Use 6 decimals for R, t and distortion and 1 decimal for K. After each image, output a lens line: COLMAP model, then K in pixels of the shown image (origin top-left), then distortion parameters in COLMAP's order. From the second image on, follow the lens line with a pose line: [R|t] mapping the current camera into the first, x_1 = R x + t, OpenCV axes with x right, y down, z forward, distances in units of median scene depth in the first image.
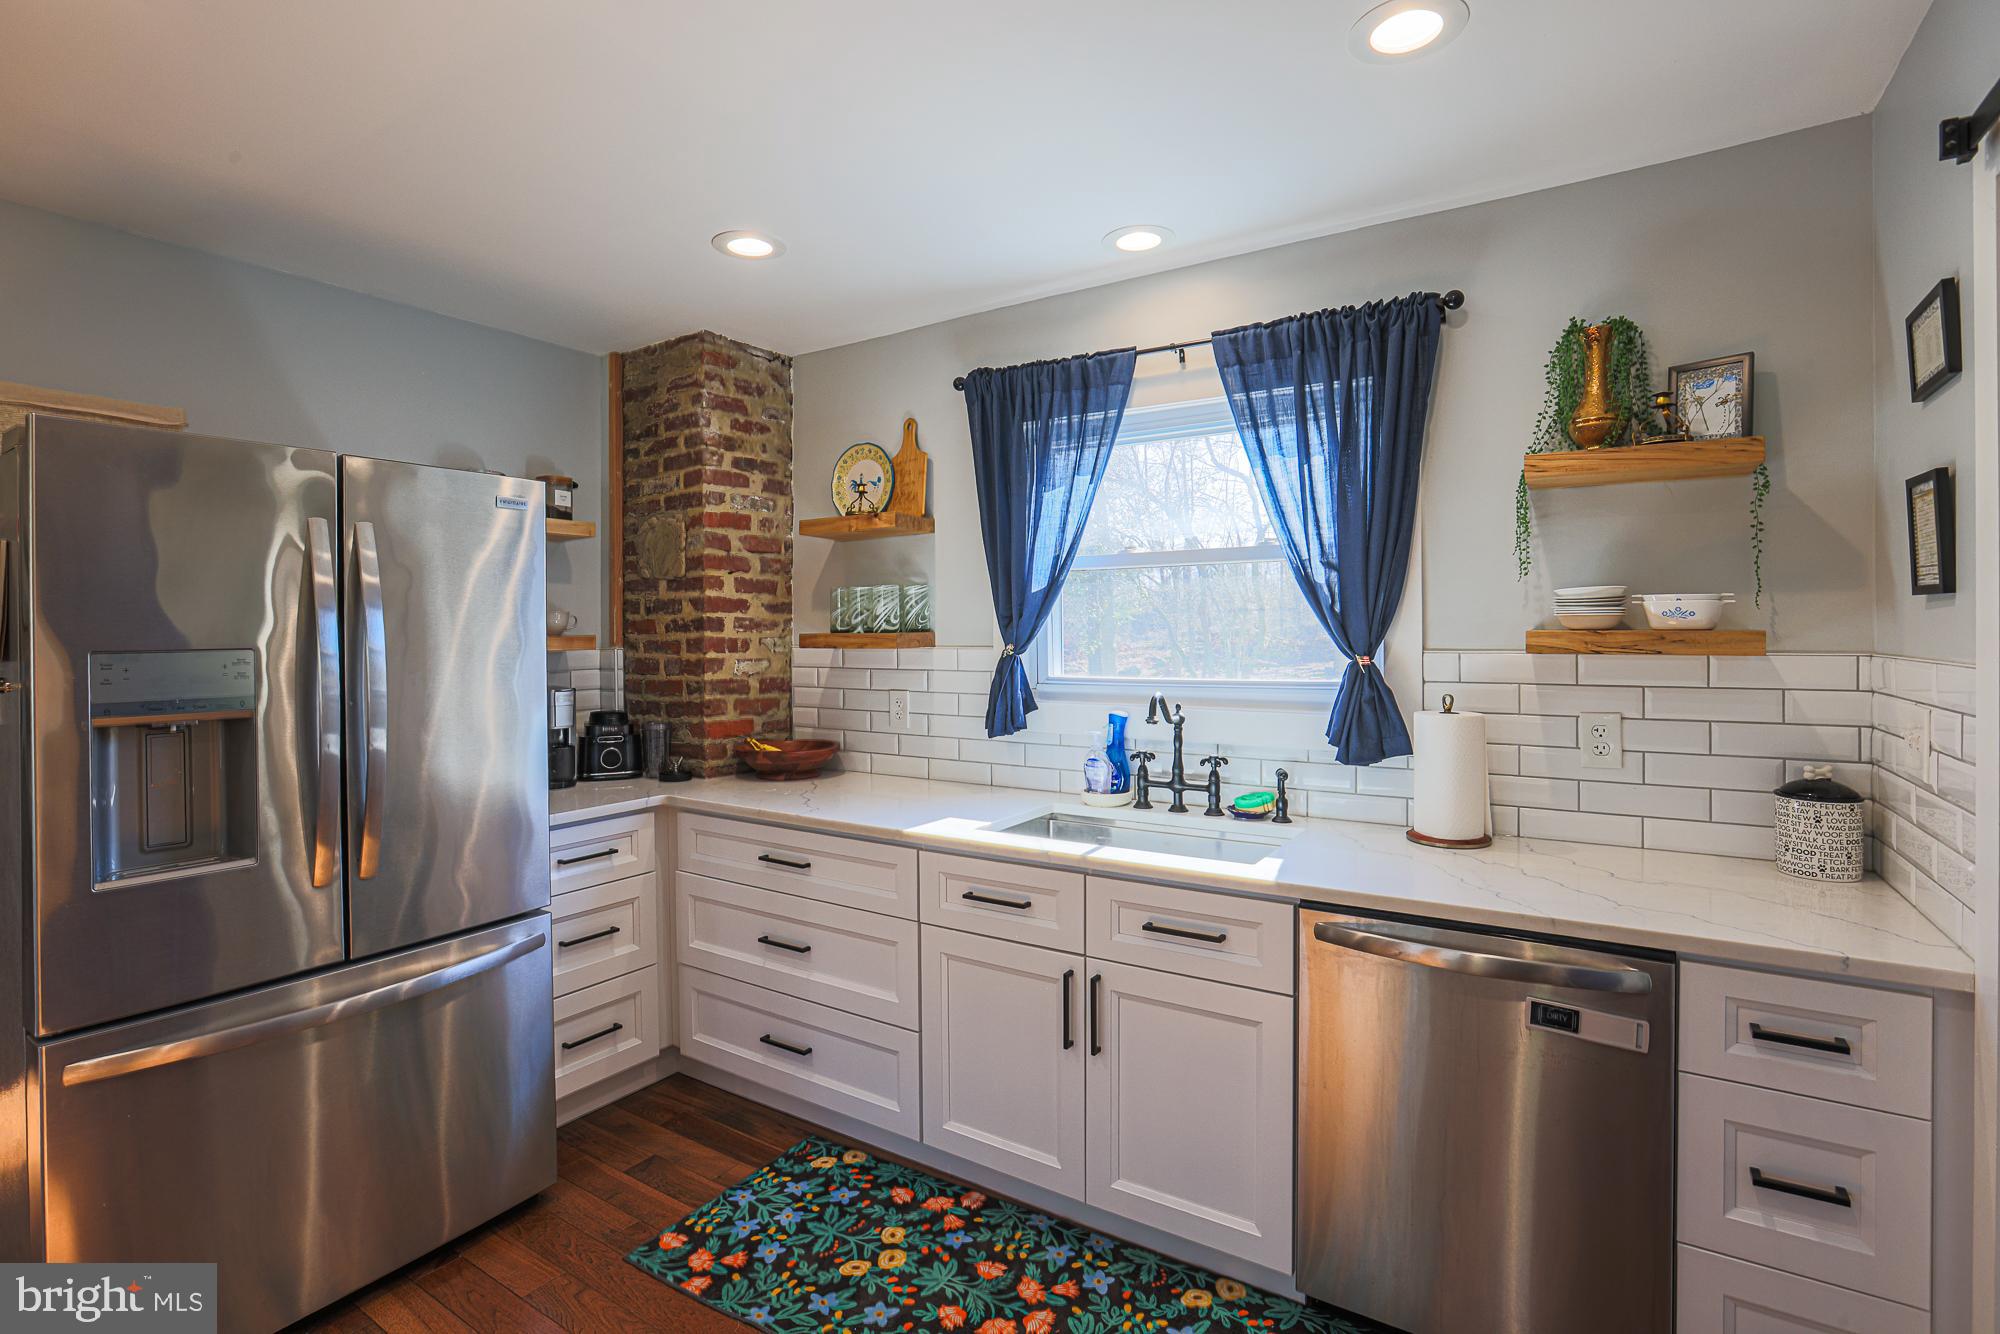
lens RADIAL K [[937.7, 0, 992.3], [0, 937.7, 630.5], [0, 0, 1]] dist [-0.014086, 0.000142]
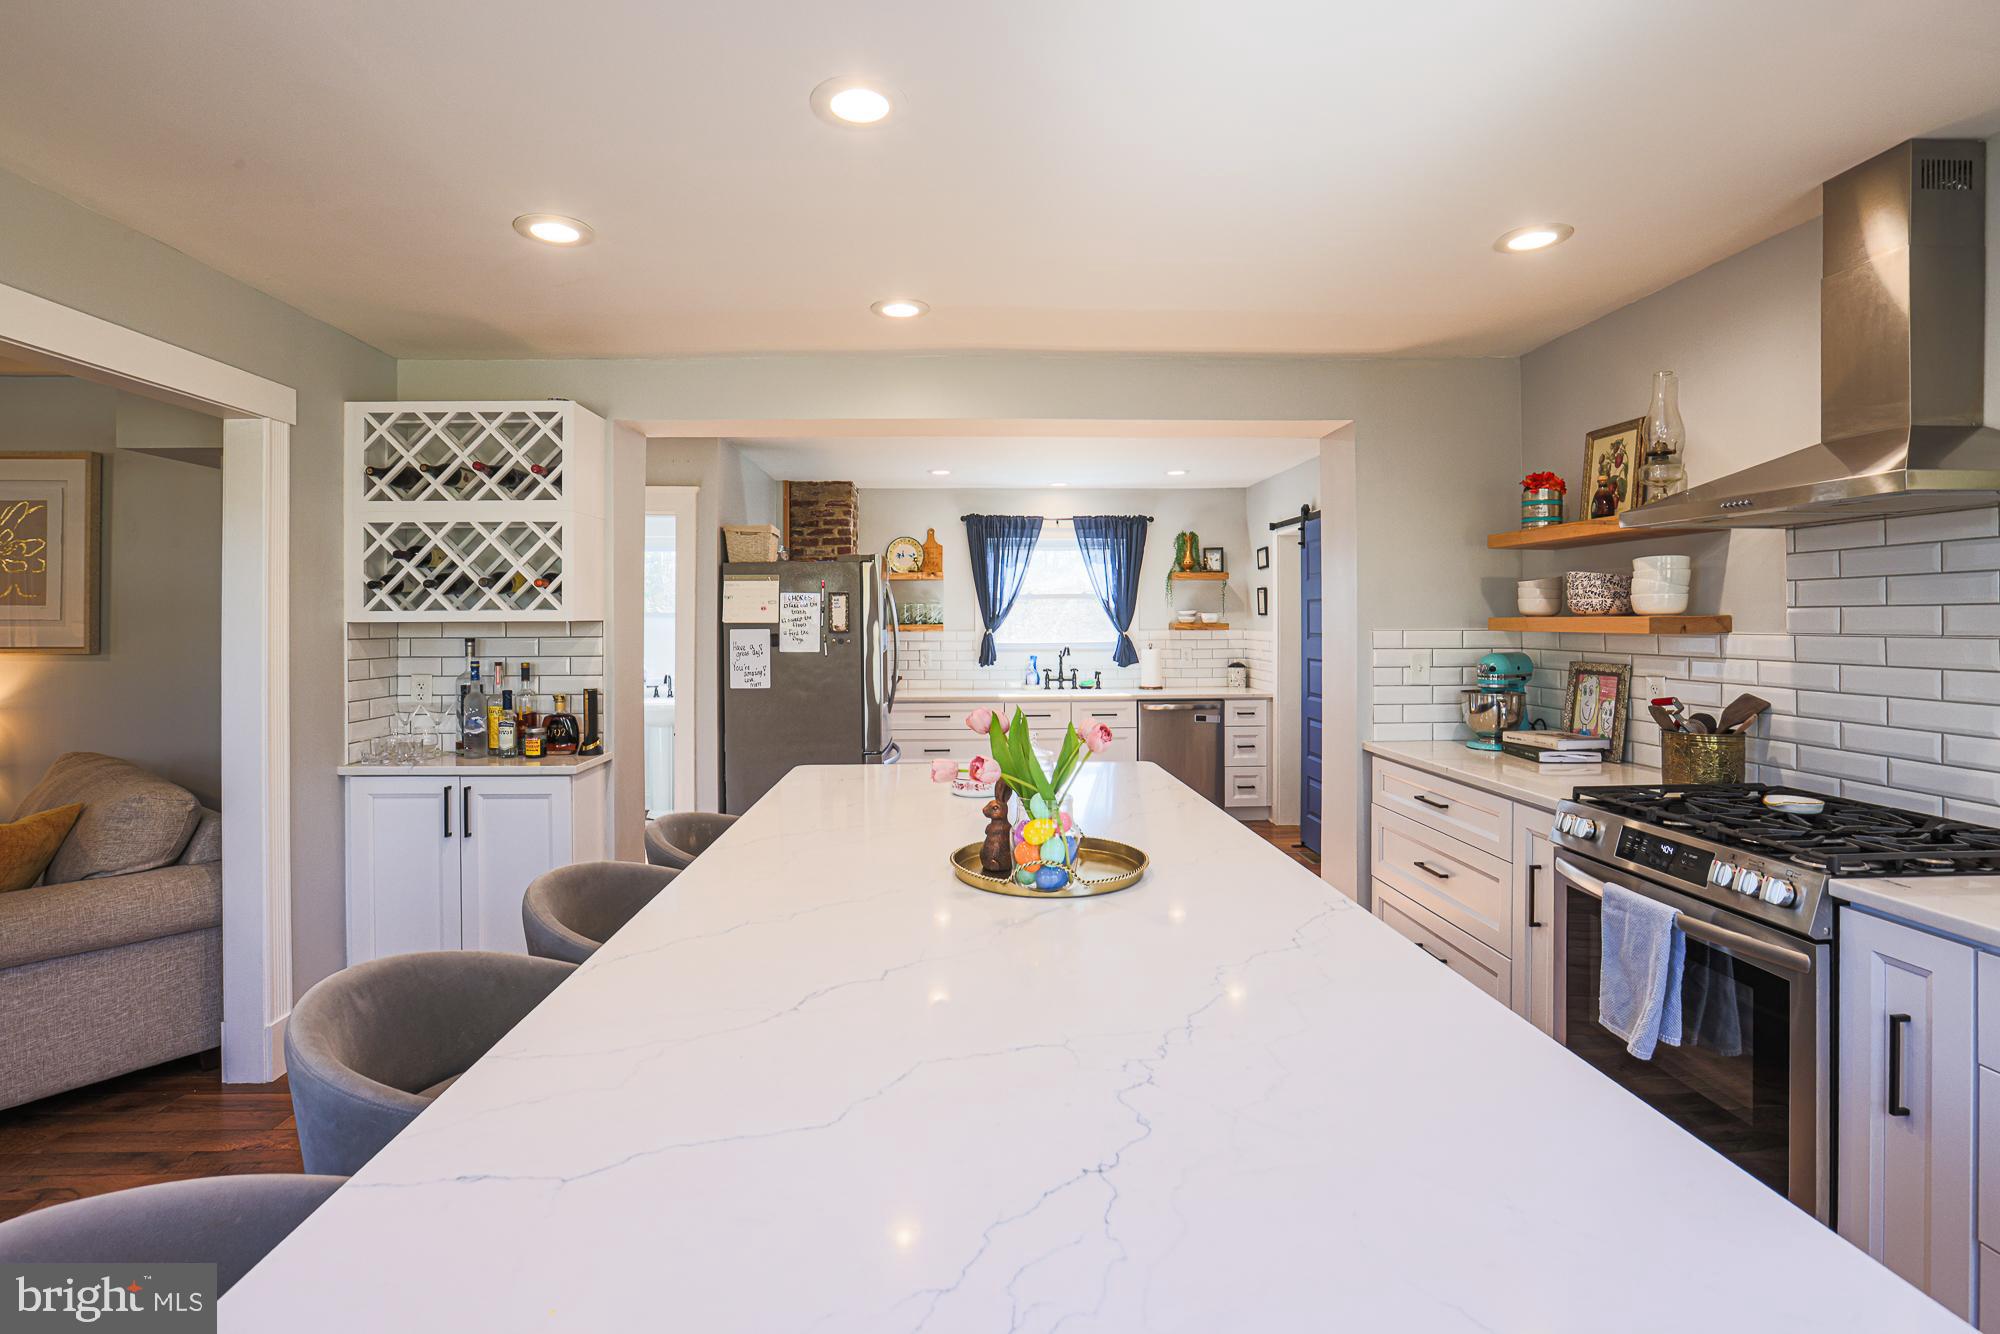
lens RADIAL K [[907.0, 0, 1000.0], [0, 907.0, 667.0], [0, 0, 1]] dist [0.001795, 0.000575]
pose [[0.808651, -0.024238, 0.587790, -1.591811], [-0.001477, 0.999064, 0.043229, 0.013384], [-0.588287, -0.035826, 0.807858, -1.101178]]
